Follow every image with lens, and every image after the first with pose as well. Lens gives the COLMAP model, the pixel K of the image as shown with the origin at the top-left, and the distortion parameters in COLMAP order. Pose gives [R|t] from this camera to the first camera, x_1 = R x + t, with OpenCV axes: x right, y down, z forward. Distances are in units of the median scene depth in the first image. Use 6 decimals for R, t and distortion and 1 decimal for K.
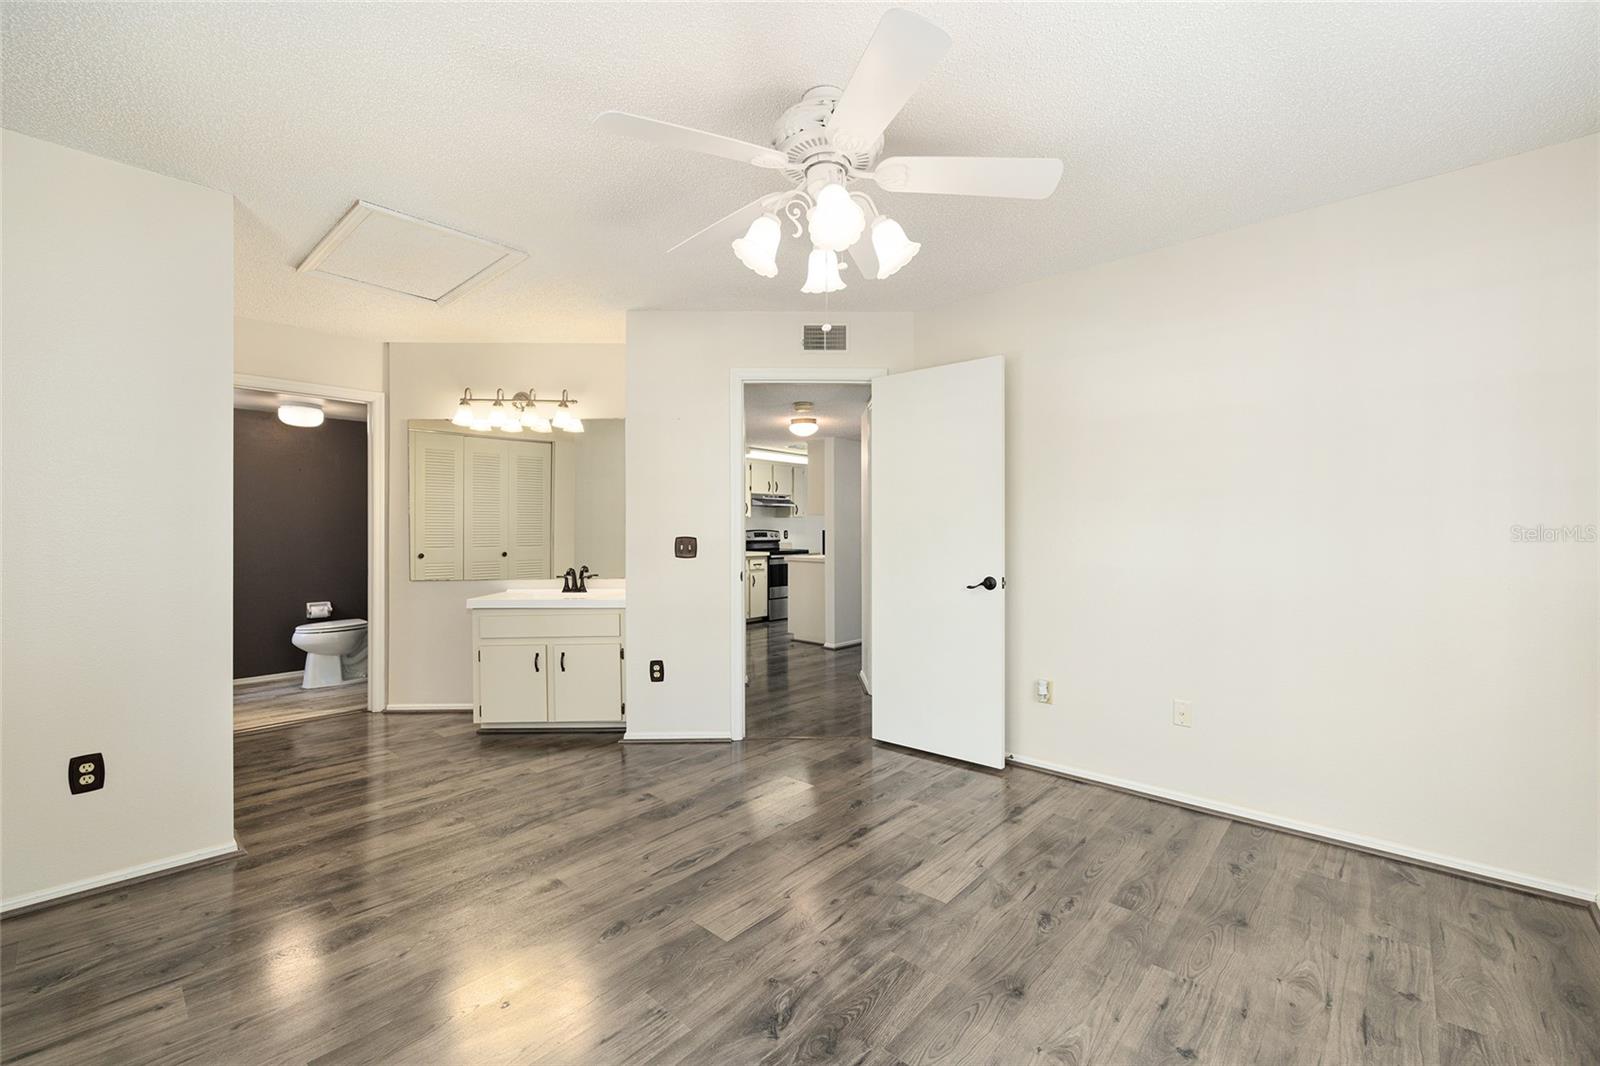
lens RADIAL K [[657.0, 0, 808.1], [0, 657.0, 528.8], [0, 0, 1]] dist [-0.001317, 0.001791]
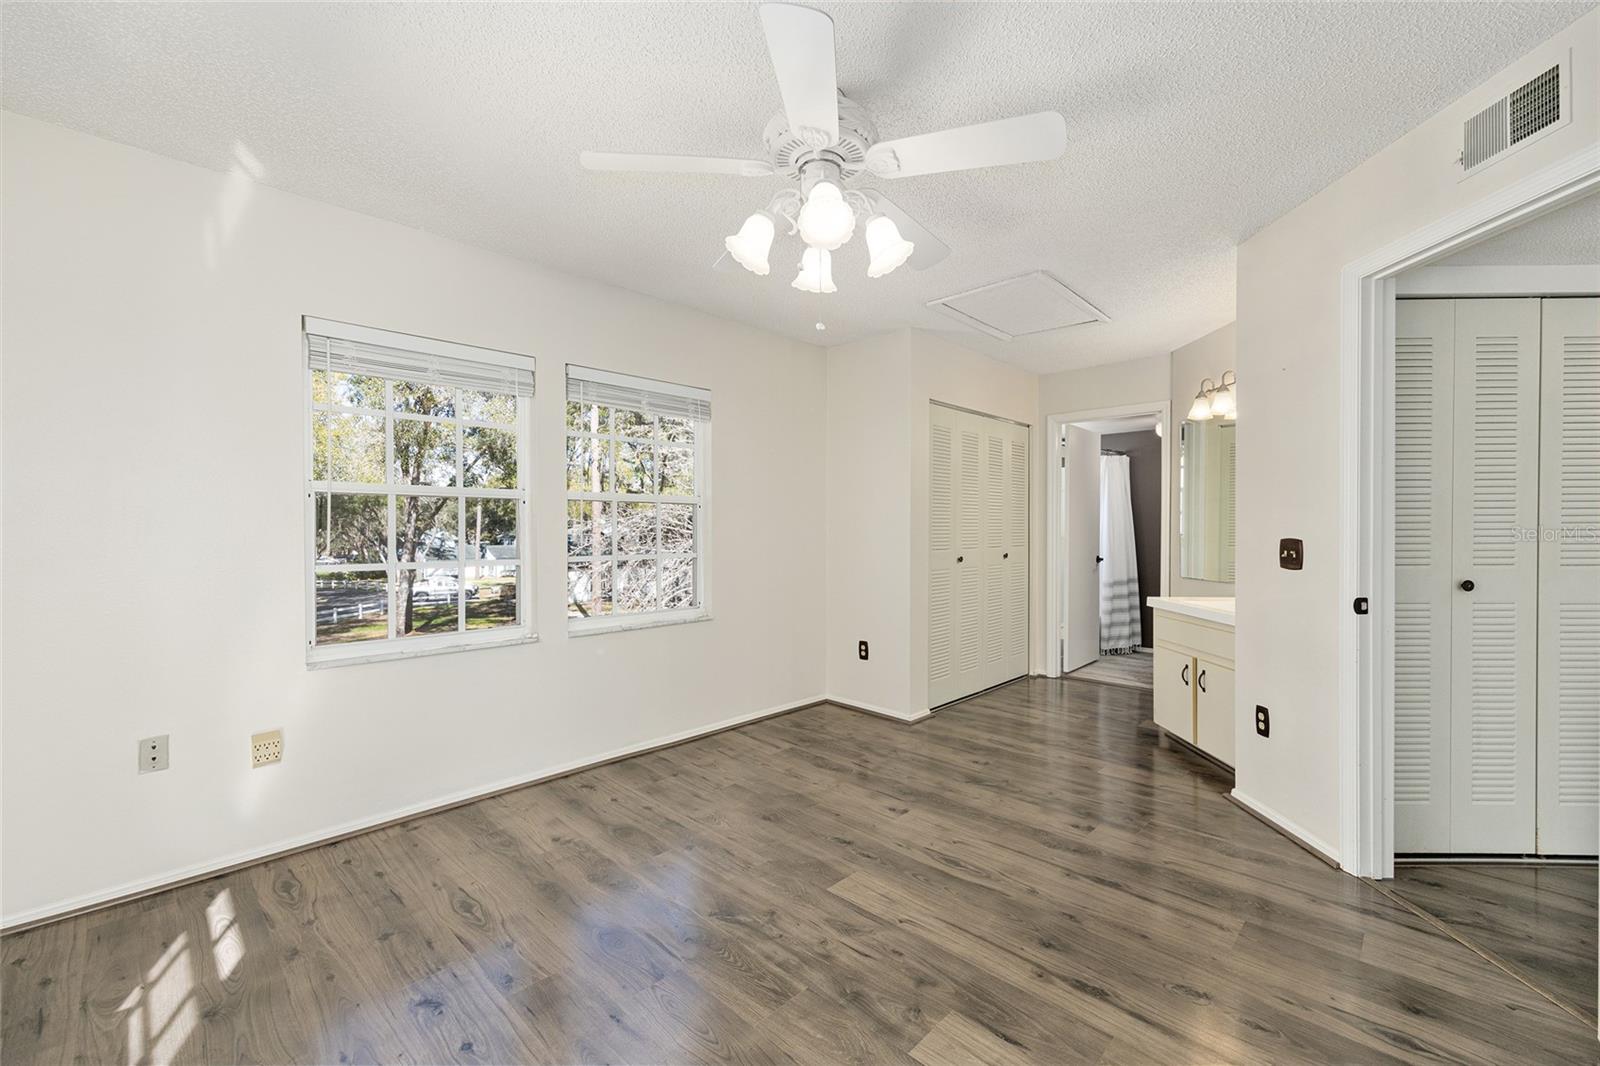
lens RADIAL K [[657.0, 0, 800.1], [0, 657.0, 533.5], [0, 0, 1]] dist [-0.001317, 0.001791]
pose [[-0.045126, 0.009462, -0.998936, 0.768547], [0.004822, 0.999946, 0.009254, -0.003440], [0.998970, -0.004399, -0.045169, 0.760932]]
